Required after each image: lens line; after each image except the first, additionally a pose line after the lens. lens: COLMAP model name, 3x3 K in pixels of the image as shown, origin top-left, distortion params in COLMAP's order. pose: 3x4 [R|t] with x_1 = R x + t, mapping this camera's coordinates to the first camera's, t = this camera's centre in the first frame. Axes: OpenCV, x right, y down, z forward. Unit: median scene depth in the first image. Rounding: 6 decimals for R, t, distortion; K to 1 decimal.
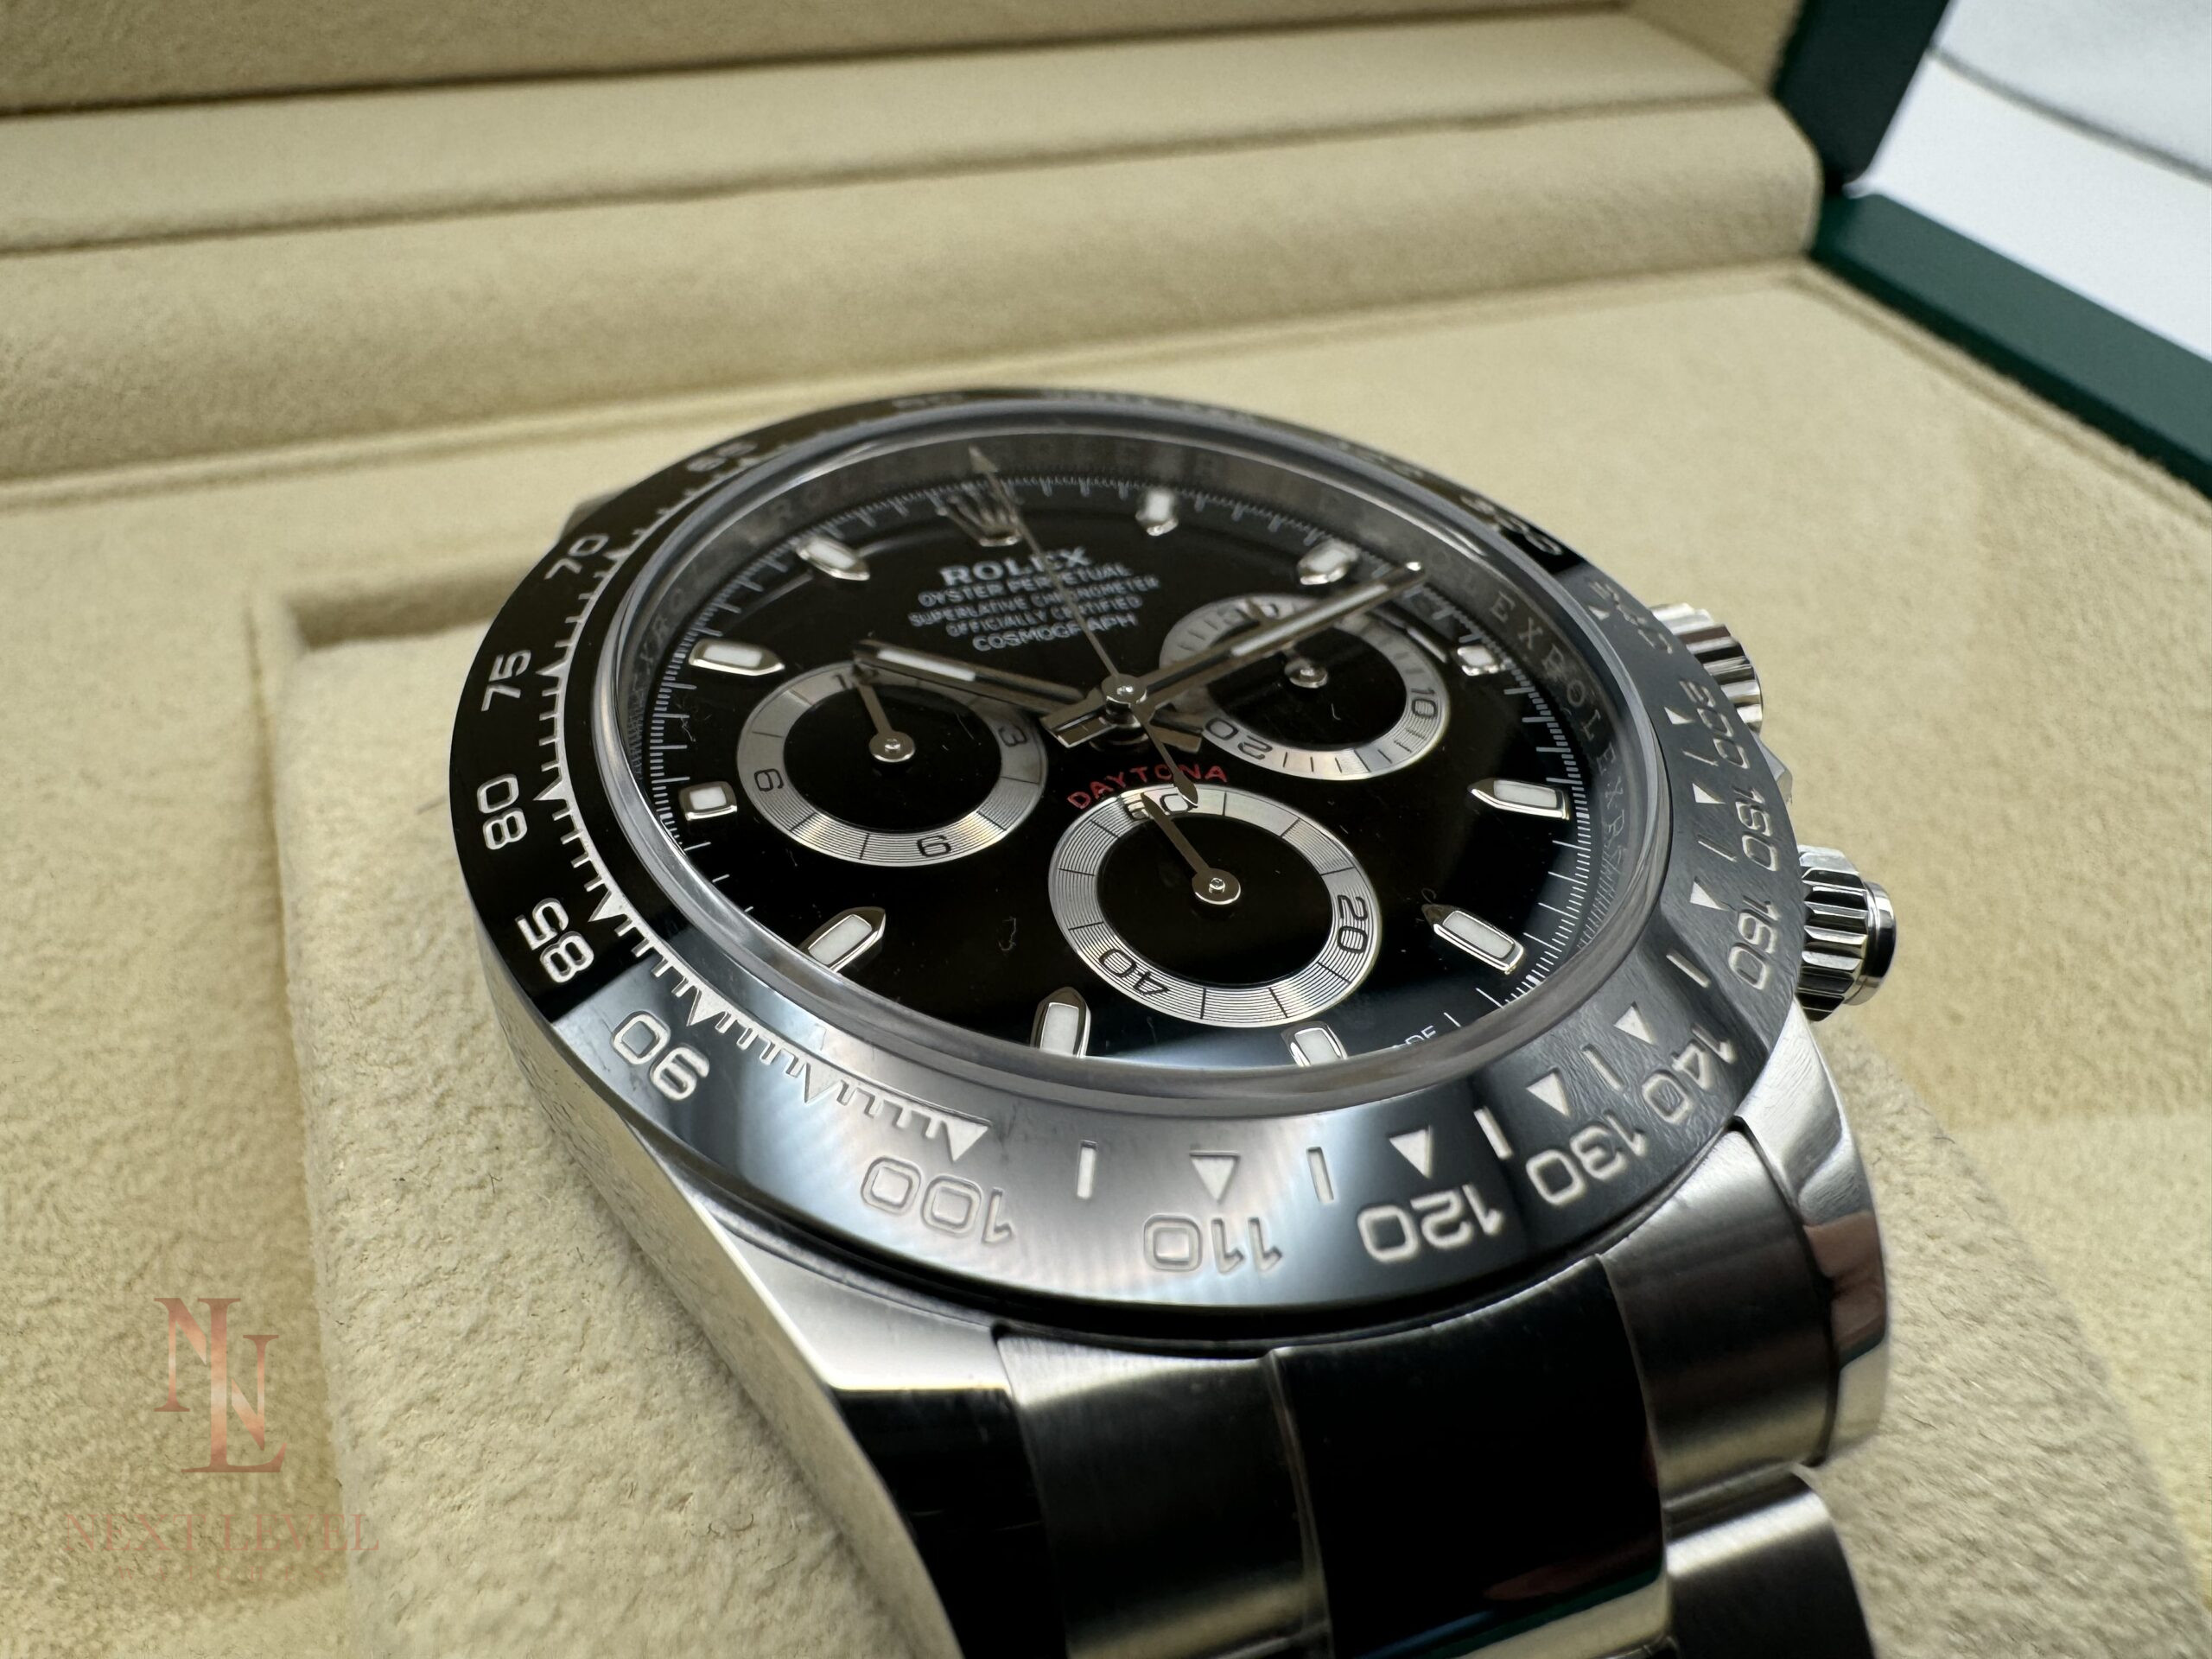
lens RADIAL K [[1611.4, 0, 918.5], [0, 1611.4, 825.0], [0, 0, 1]] dist [-0.007867, -0.002337]
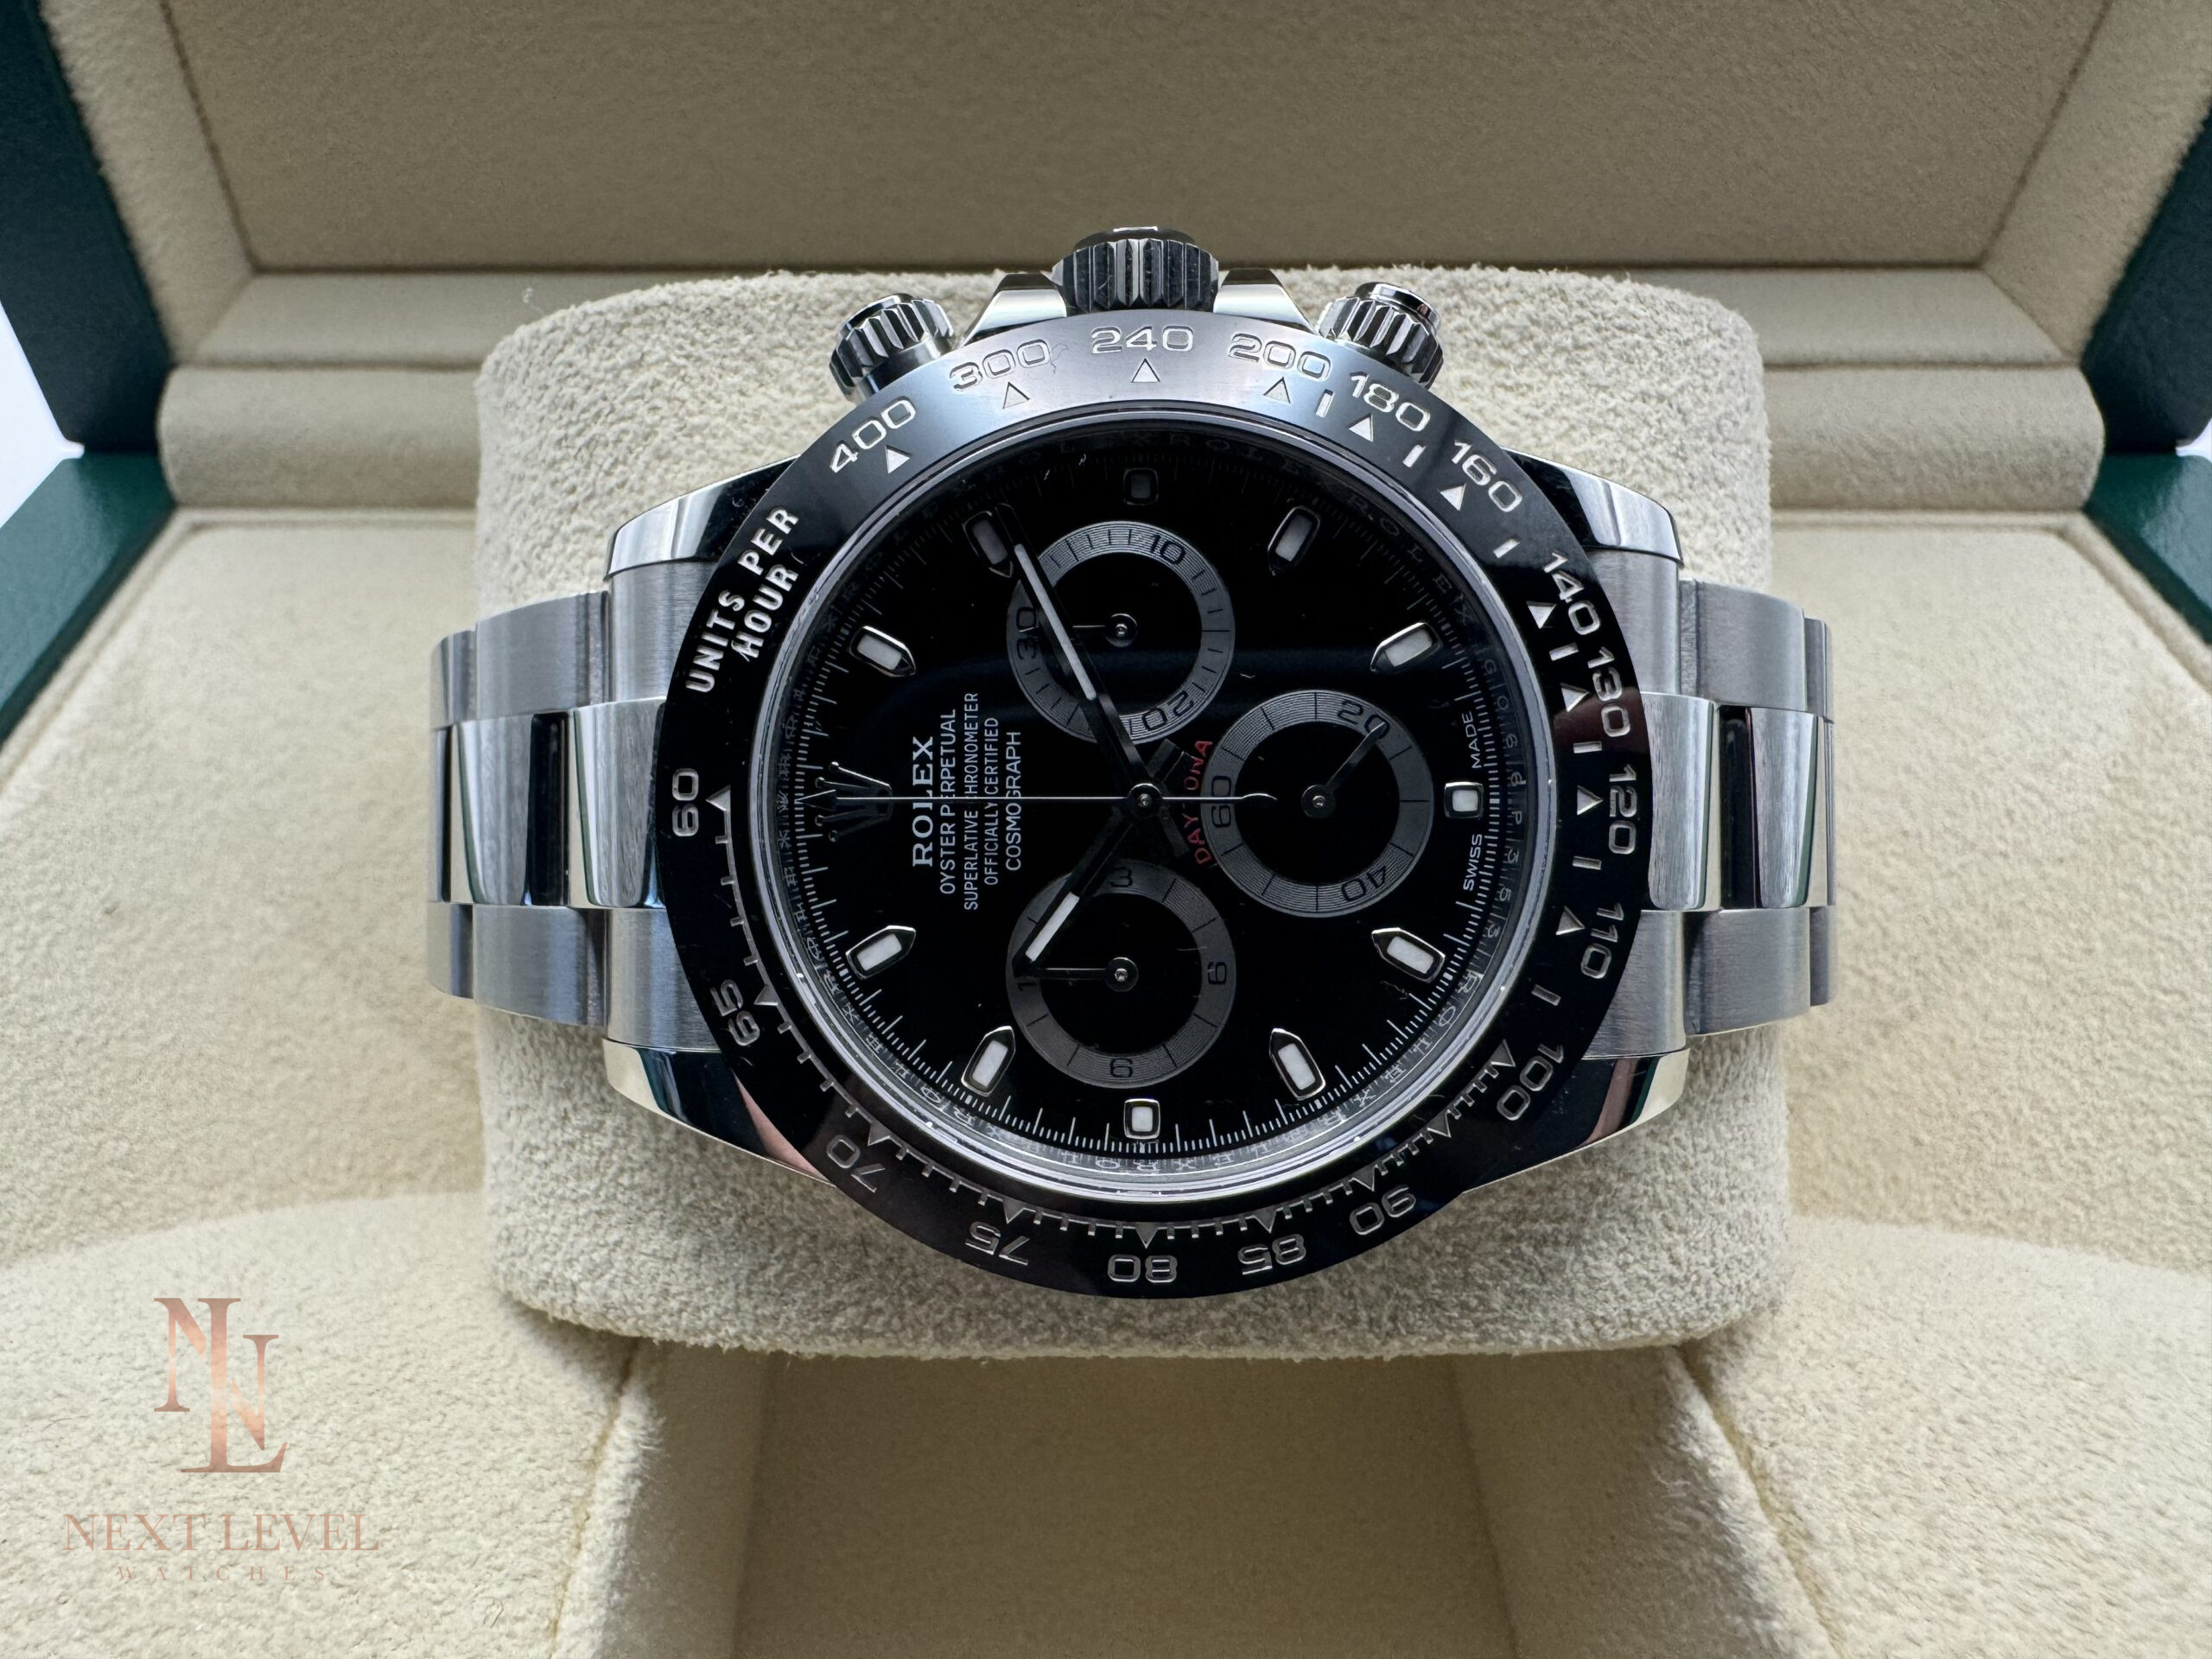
lens RADIAL K [[1594.4, 0, 919.2], [0, 1594.4, 827.1], [0, 0, 1]] dist [-0.005751, 0.000780]
pose [[0.930496, 0.197955, -0.308206, 0.317568], [-0.201036, 0.979335, 0.022067, 0.009527], [0.306206, 0.041427, 0.951064, -0.546260]]
